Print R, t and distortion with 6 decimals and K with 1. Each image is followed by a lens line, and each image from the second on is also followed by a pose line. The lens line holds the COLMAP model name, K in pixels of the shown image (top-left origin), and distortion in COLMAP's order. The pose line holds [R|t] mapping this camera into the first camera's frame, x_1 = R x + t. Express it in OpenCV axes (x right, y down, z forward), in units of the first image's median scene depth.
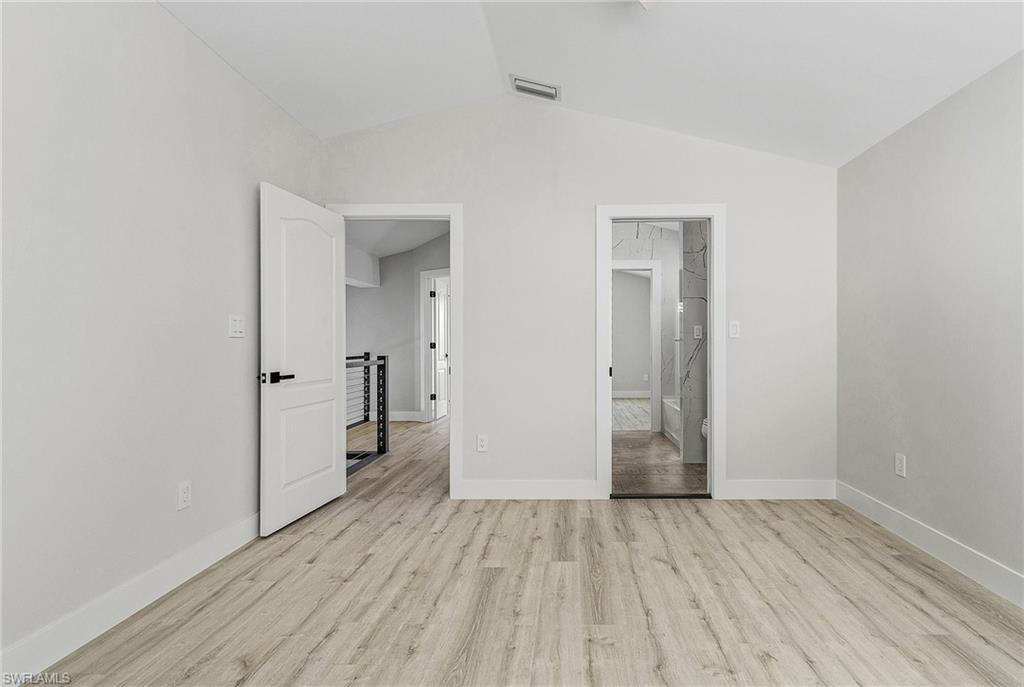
lens RADIAL K [[485.2, 0, 517.6], [0, 485.2, 343.5], [0, 0, 1]] dist [0.010238, -0.002534]
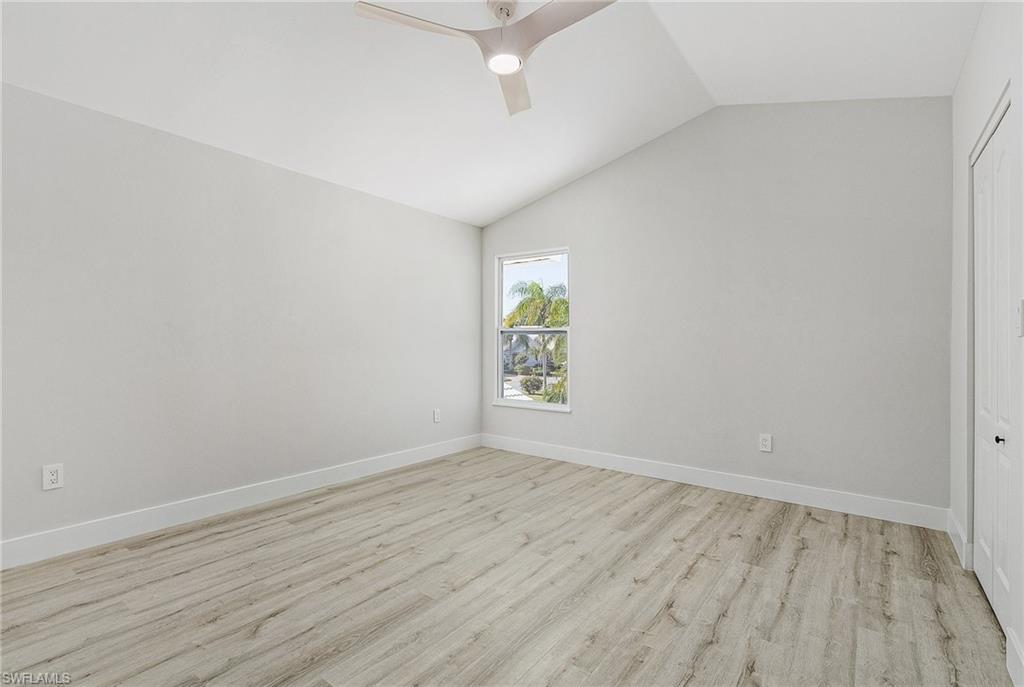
lens RADIAL K [[485.2, 0, 511.8], [0, 485.2, 341.9], [0, 0, 1]] dist [0.010238, -0.002534]
pose [[-0.854667, -0.005412, 0.519149, -0.545601], [-0.007079, 0.999974, -0.001230, -0.011463], [-0.519129, -0.004726, -0.854683, 1.775425]]
